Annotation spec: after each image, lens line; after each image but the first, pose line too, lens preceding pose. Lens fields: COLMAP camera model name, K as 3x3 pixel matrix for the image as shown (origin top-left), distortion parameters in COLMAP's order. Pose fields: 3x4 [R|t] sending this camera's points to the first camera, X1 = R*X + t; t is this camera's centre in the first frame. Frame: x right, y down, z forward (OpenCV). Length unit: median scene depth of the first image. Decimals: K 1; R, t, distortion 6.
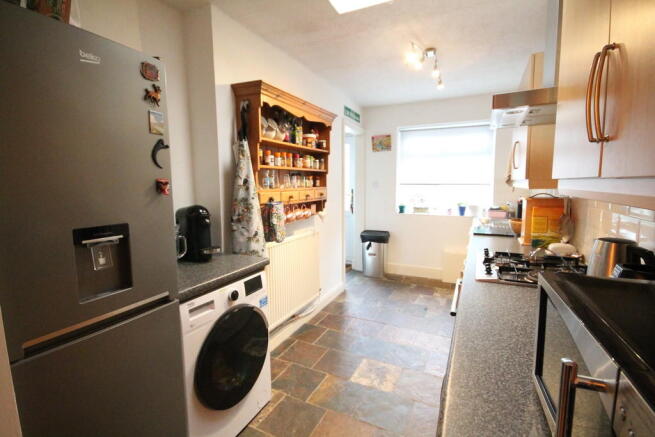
lens RADIAL K [[303.1, 0, 328.3], [0, 303.1, 218.2], [0, 0, 1]] dist [0.000889, -0.000035]
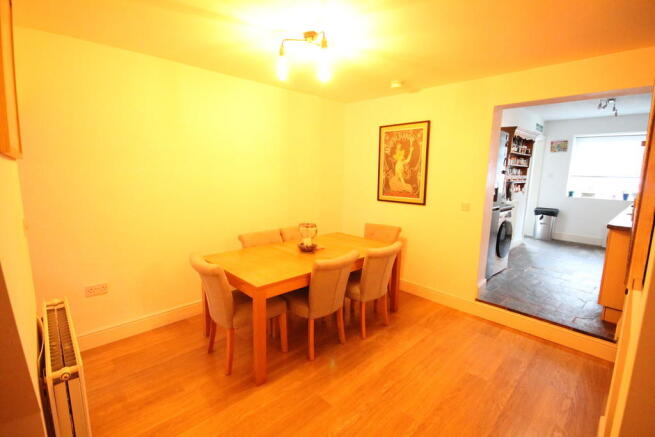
lens RADIAL K [[303.1, 0, 327.3], [0, 303.1, 218.1], [0, 0, 1]] dist [0.000889, -0.000035]
pose [[0.928370, 0.084524, -0.361919, -0.292367], [-0.070885, 0.996189, 0.050824, 0.092736], [0.364836, -0.021528, 0.930823, -0.731792]]
